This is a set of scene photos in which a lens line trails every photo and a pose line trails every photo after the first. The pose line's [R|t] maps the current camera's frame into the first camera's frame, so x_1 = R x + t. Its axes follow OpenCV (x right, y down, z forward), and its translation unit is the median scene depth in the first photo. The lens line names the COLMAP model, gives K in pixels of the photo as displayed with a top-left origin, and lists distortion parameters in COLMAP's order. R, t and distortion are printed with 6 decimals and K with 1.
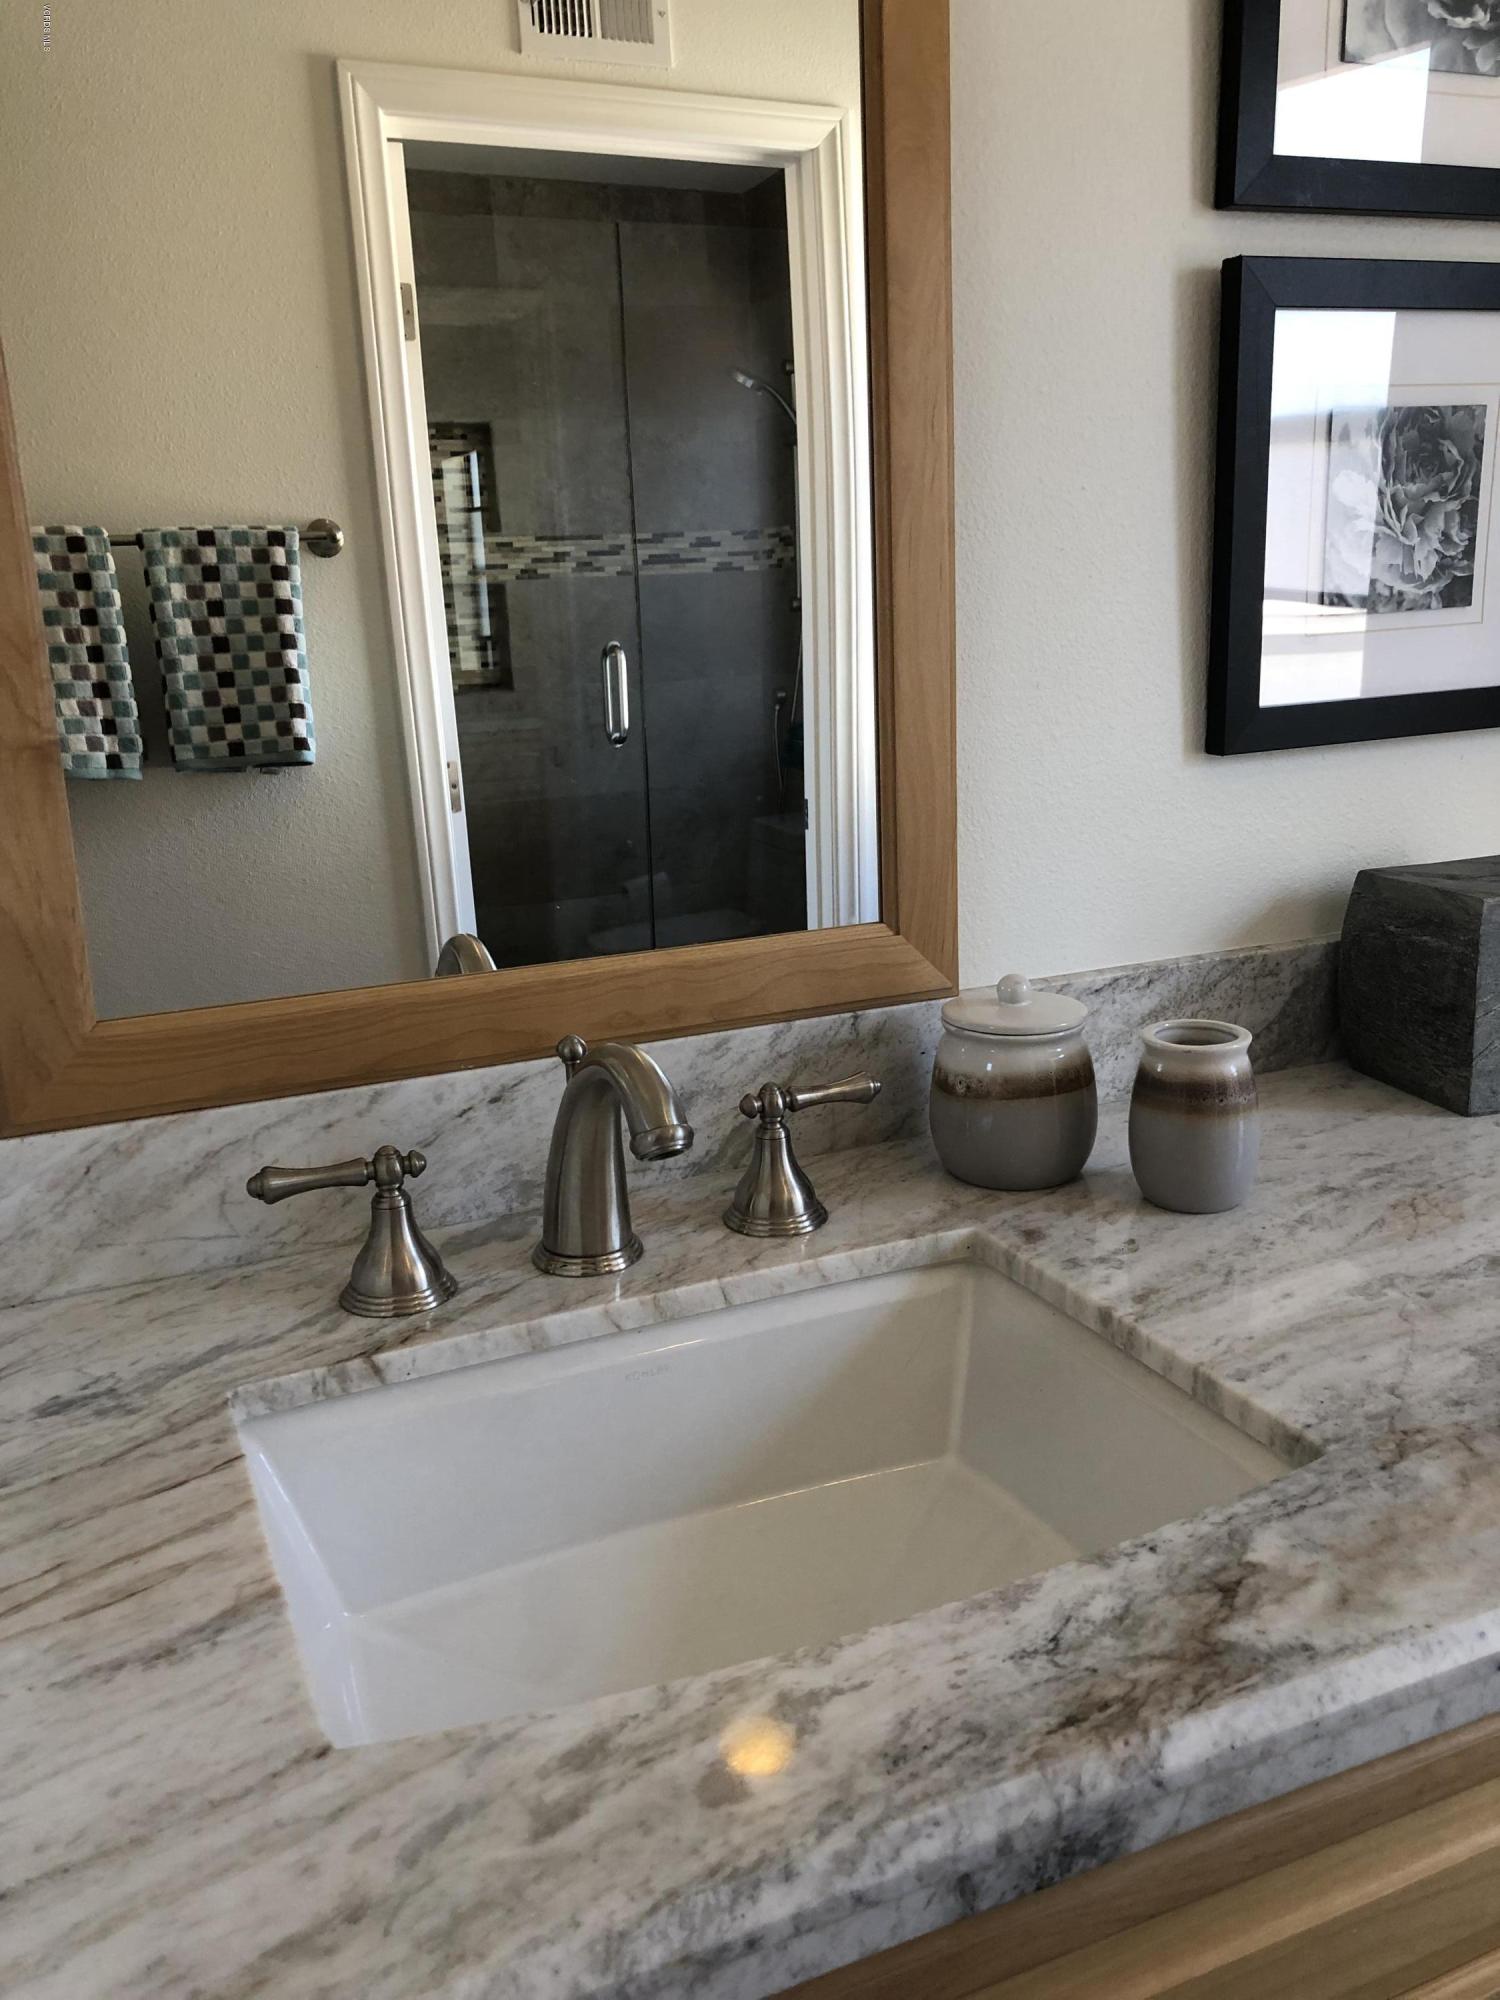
lens RADIAL K [[1641.5, 0, 756.9], [0, 1641.5, 982.3], [0, 0, 1]] dist [0.042175, -0.040067]
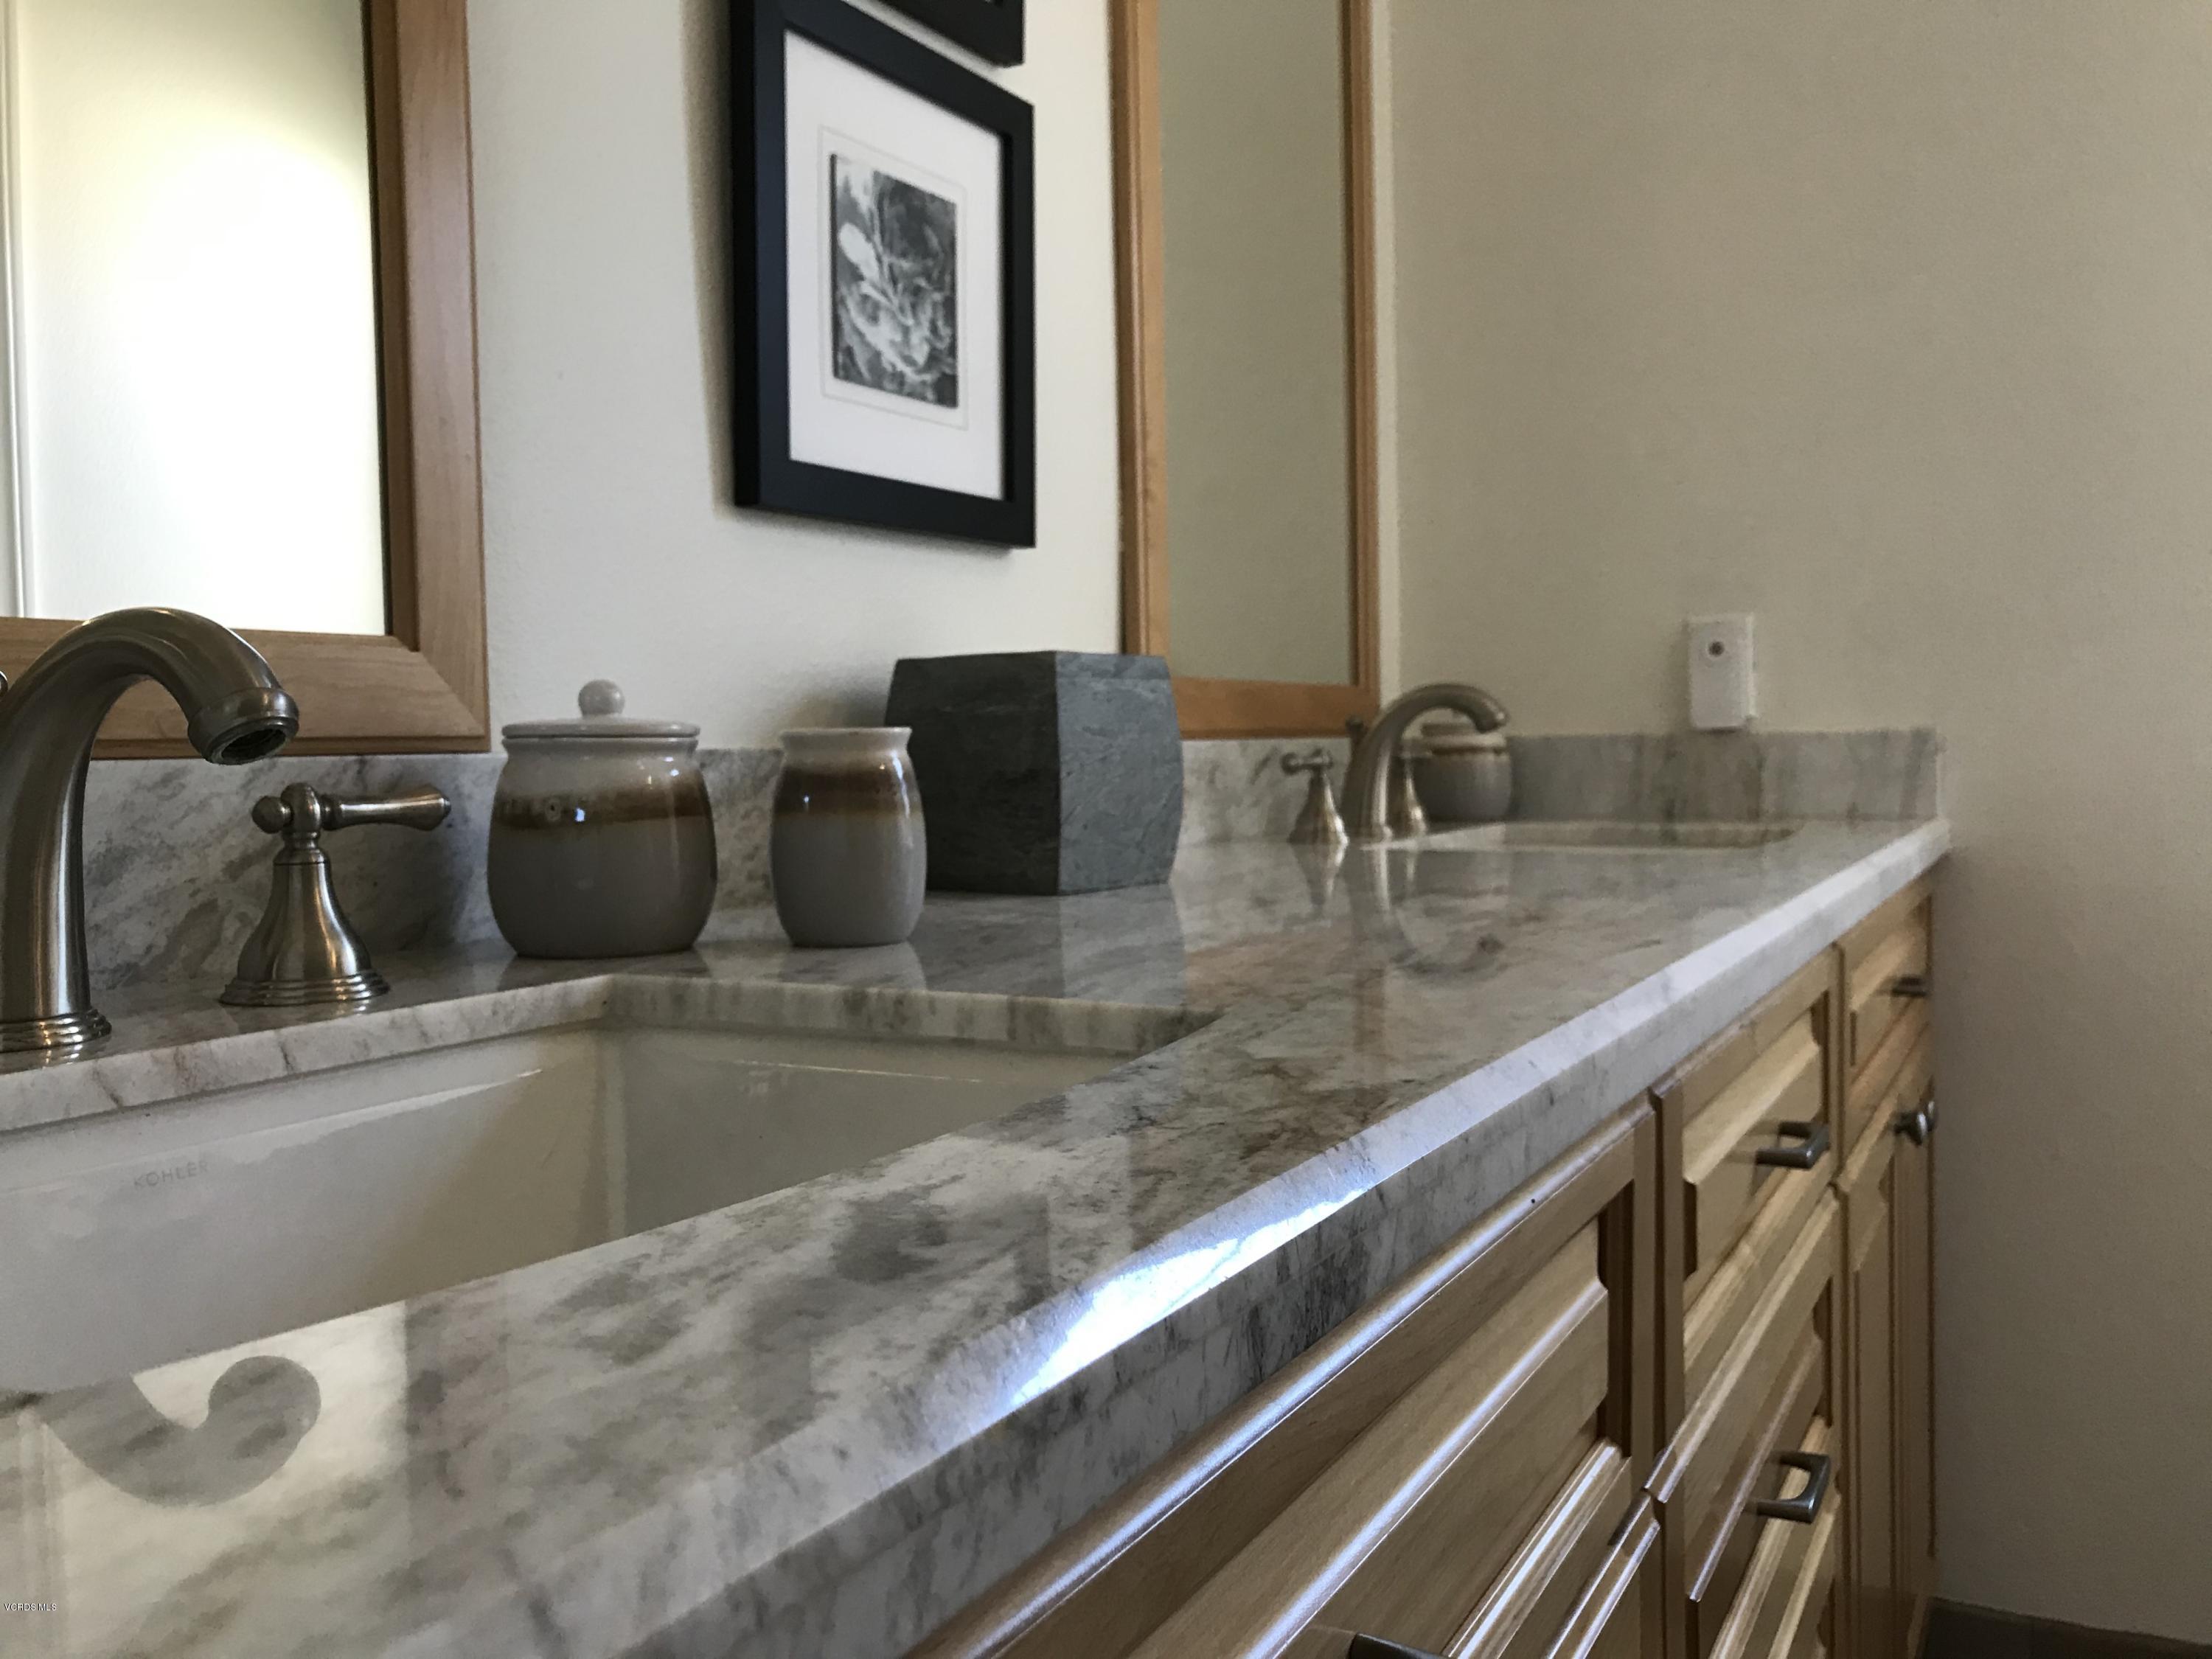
lens RADIAL K [[1820.9, 0, 1083.1], [0, 1820.9, 839.3], [0, 0, 1]] dist [0.032004, -0.055886]
pose [[0.800112, -0.008577, 0.599790, -0.162394], [0.125290, 0.980233, -0.153119, 0.211184], [-0.586620, 0.197660, 0.785371, 0.203372]]
